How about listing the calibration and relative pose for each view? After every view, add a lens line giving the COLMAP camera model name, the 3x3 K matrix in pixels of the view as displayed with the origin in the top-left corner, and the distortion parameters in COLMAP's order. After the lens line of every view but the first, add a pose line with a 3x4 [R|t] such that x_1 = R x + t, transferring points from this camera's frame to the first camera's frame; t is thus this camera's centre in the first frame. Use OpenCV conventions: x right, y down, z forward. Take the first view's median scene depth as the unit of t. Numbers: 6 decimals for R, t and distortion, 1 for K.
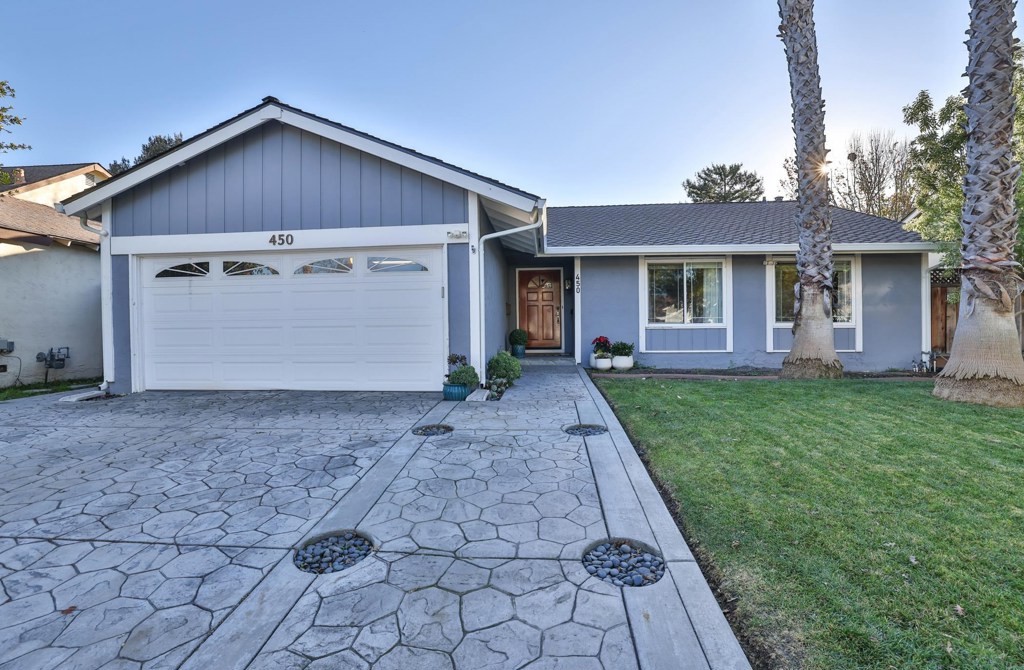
lens RADIAL K [[486.3, 0, 511.0], [0, 486.3, 327.9], [0, 0, 1]] dist [-0.044288, 0.021085]
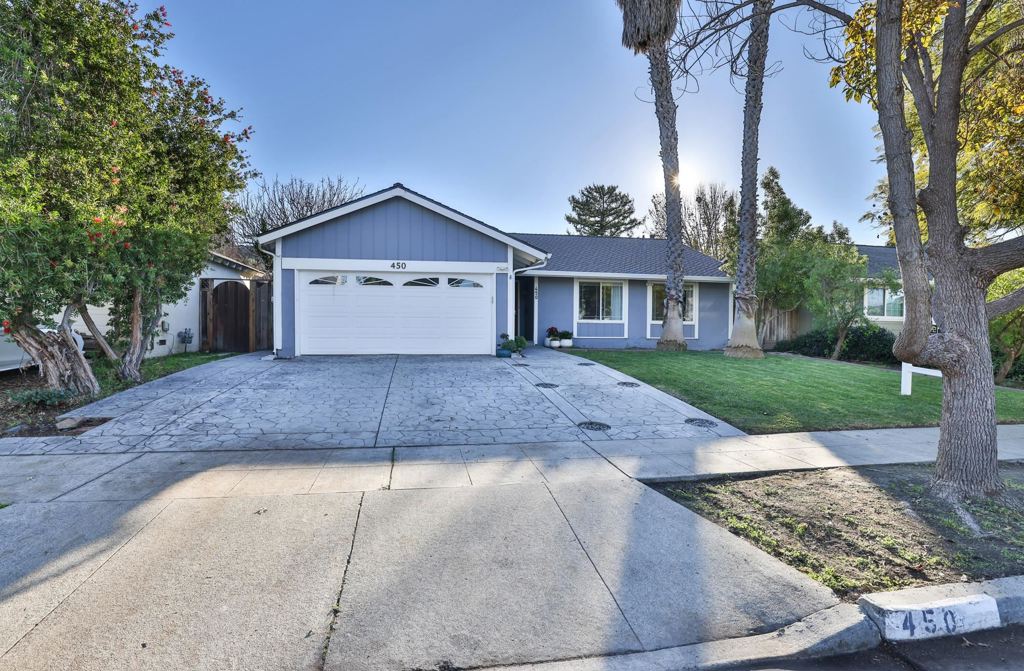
lens RADIAL K [[486.3, 0, 511.0], [0, 486.3, 328.4], [0, 0, 1]] dist [-0.044288, 0.021085]
pose [[0.968998, 0.016813, 0.246496, -0.410717], [-0.019301, 0.999784, 0.007680, 0.014837], [-0.246314, -0.012200, 0.969113, -0.618282]]
